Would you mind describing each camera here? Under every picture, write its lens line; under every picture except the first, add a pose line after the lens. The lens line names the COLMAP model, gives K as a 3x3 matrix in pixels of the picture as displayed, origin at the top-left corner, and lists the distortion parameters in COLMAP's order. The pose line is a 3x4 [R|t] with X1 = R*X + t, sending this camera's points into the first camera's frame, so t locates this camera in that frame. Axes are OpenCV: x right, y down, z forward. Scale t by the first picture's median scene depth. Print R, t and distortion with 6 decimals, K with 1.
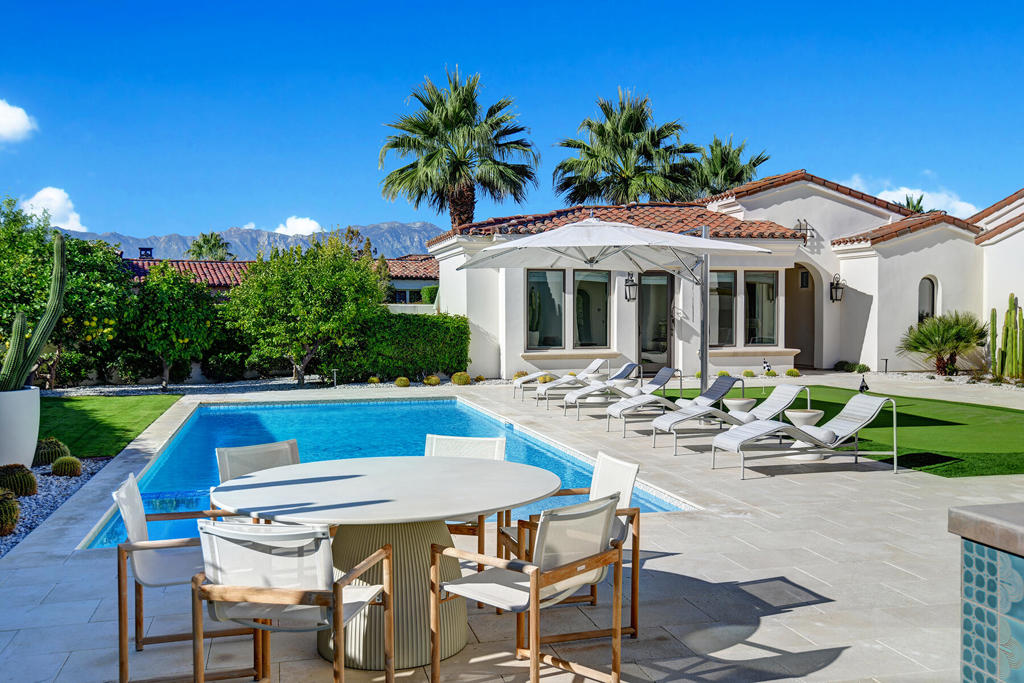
lens RADIAL K [[943.6, 0, 512.0], [0, 943.6, 341.5], [0, 0, 1]] dist [0.051481, 0.005656]
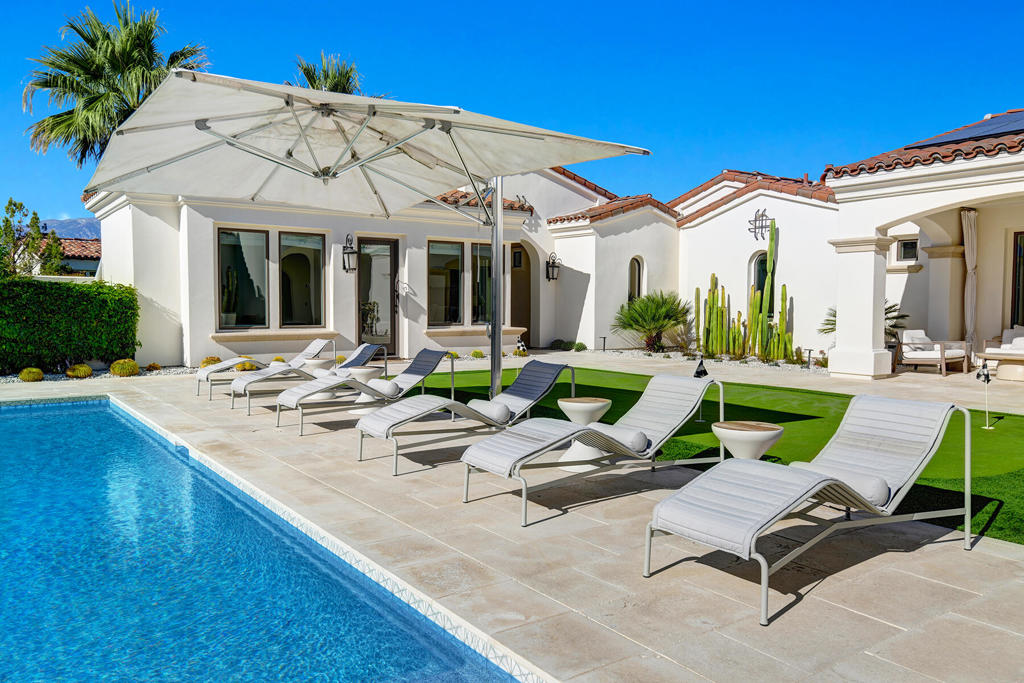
lens RADIAL K [[760.9, 0, 512.0], [0, 760.9, 341.5], [0, 0, 1]] dist [0.055307, -0.045824]
pose [[0.931306, -0.010949, 0.364074, 0.009565], [0.004000, 0.999795, 0.019835, 0.006596], [-0.364216, -0.017016, 0.931159, 0.284094]]
